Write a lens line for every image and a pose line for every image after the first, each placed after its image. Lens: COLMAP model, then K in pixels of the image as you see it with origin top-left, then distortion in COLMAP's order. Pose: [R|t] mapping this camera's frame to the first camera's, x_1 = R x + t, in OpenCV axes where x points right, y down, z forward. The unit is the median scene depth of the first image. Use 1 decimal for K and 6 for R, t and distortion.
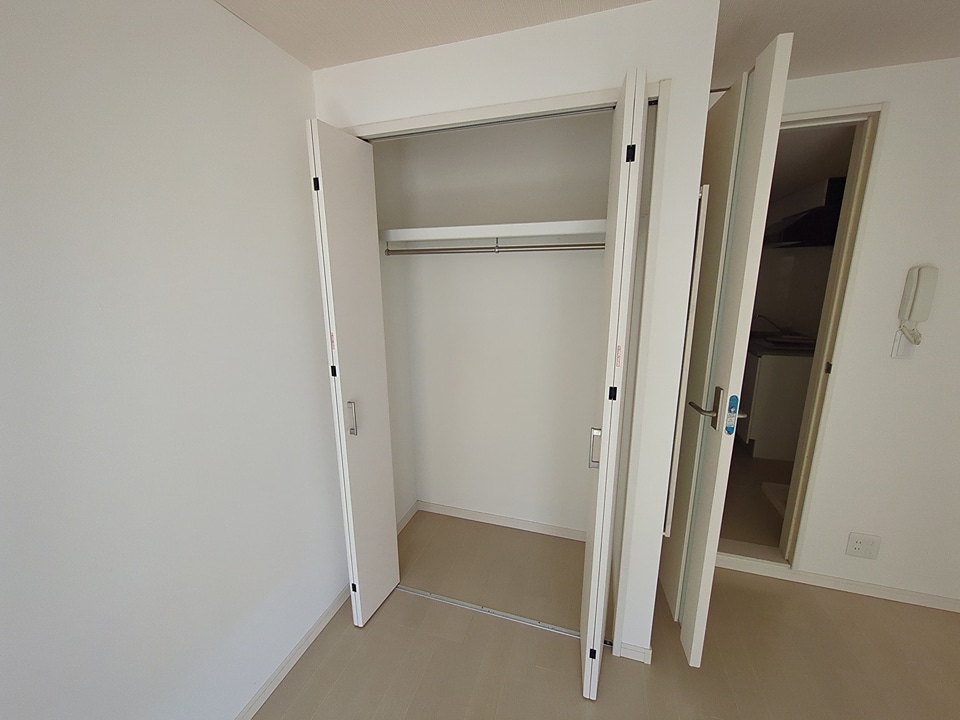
lens RADIAL K [[378.2, 0, 479.8], [0, 378.2, 359.1], [0, 0, 1]] dist [-0.000873, 0.000257]
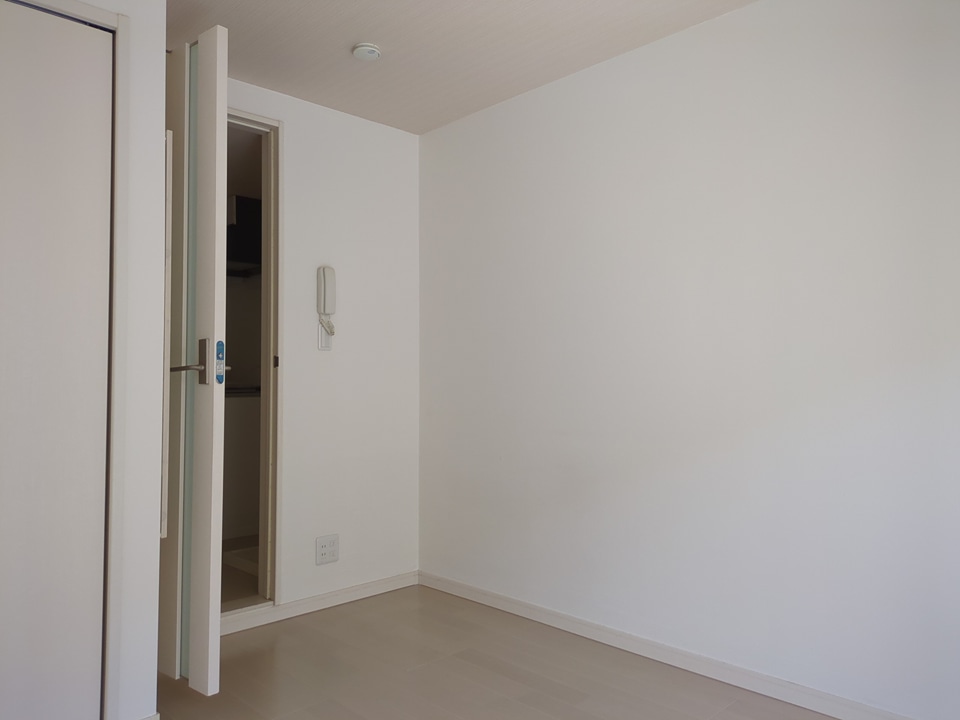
lens RADIAL K [[716.1, 0, 480.4], [0, 716.1, 360.2], [0, 0, 1]] dist [0.032995, -0.011119]
pose [[0.476380, 0.025539, 0.878868, -0.540509], [0.183334, 0.974722, -0.127698, 0.421606], [-0.859913, 0.221959, 0.459656, -0.362744]]
